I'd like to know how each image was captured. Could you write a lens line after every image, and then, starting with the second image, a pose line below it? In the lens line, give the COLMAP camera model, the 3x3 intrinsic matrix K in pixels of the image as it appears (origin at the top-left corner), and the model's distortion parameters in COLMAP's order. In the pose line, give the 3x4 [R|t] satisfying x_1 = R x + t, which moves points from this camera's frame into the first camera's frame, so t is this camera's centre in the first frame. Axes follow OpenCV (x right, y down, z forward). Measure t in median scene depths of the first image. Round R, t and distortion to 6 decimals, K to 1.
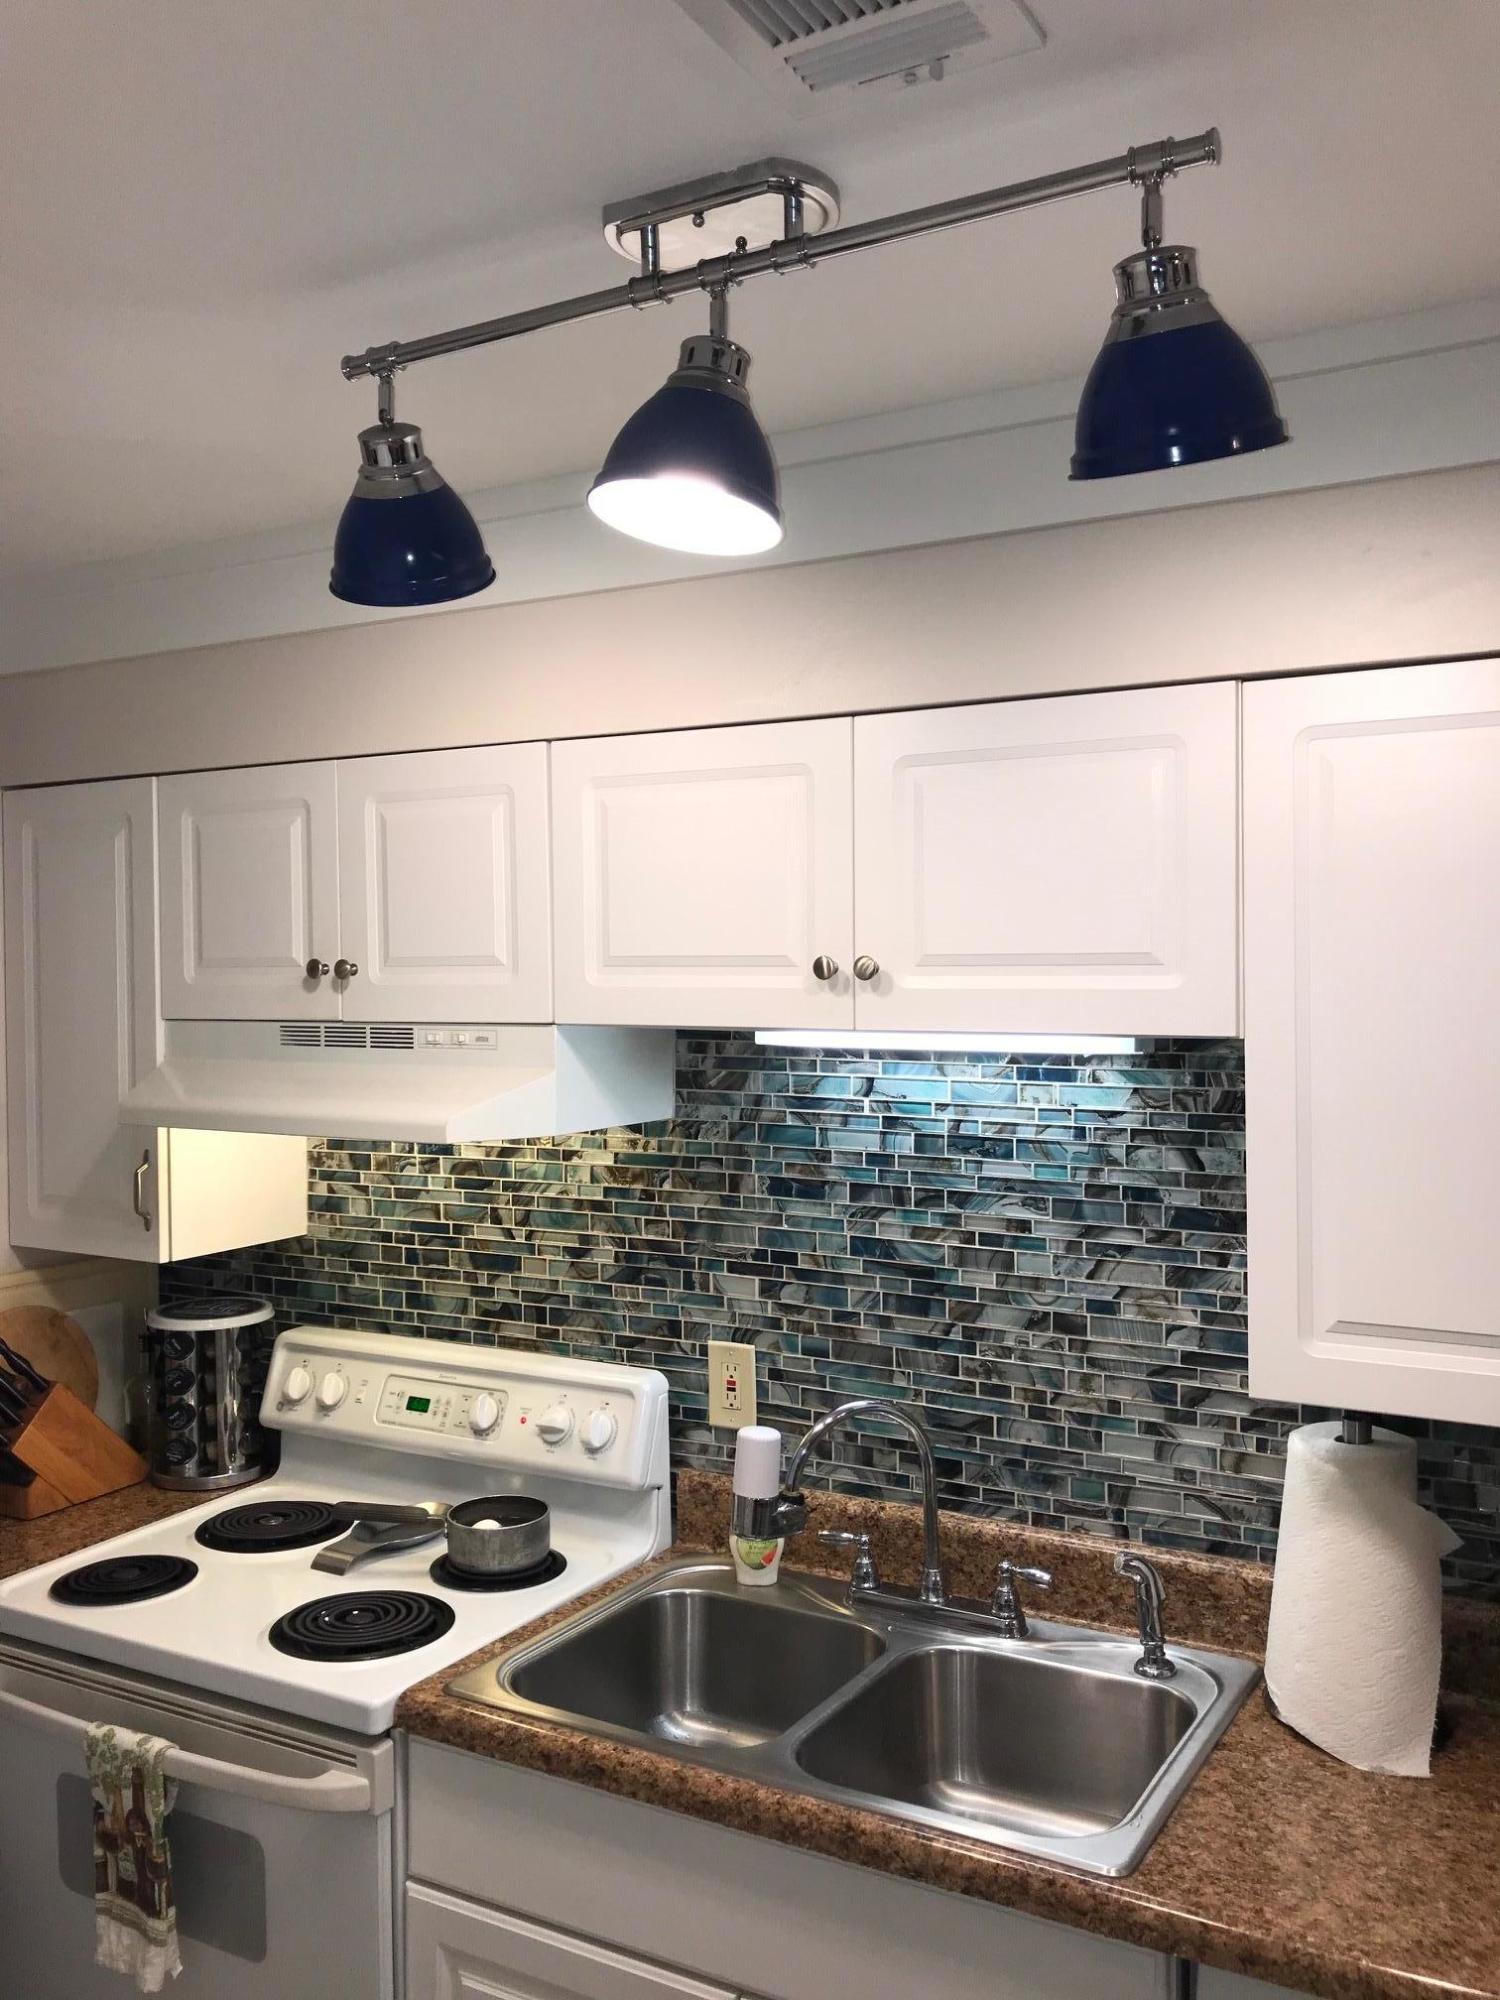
lens RADIAL K [[1662.1, 0, 759.6], [0, 1662.1, 969.4], [0, 0, 1]] dist [0.023982, -0.045587]
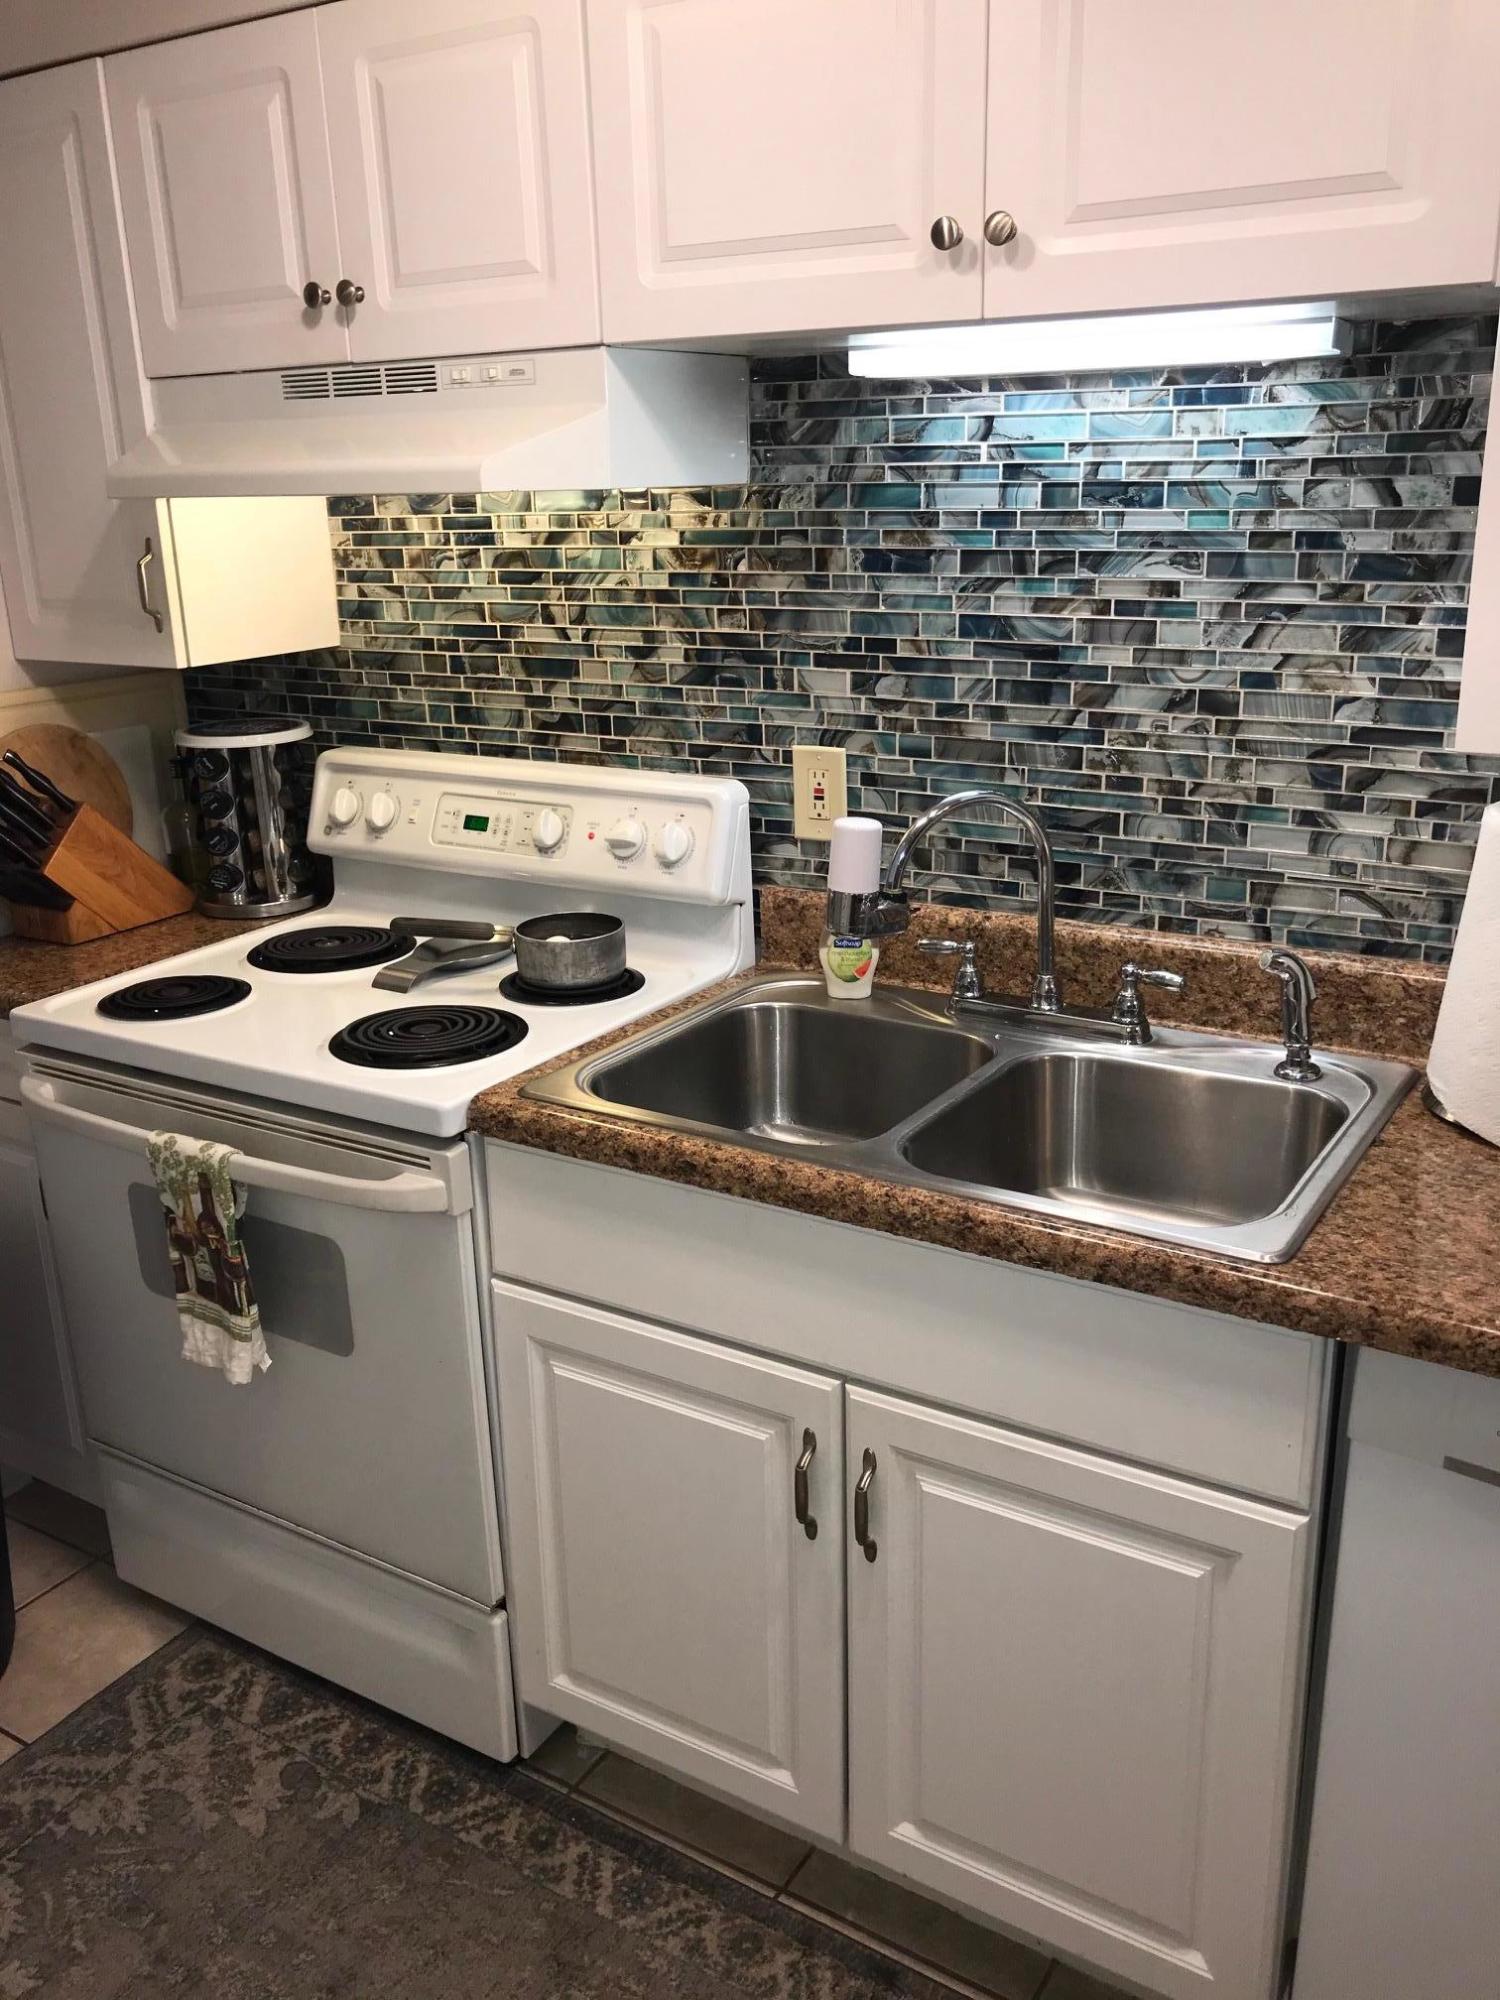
lens RADIAL K [[1661.9, 0, 750.0], [0, 1661.9, 1000.0], [0, 0, 1]] dist [0.060462, -0.208960]
pose [[0.999147, -0.004585, -0.041051, -0.020000], [0.016912, 0.952111, 0.305284, 0.090710], [0.037686, -0.305717, 0.951376, 0.123938]]
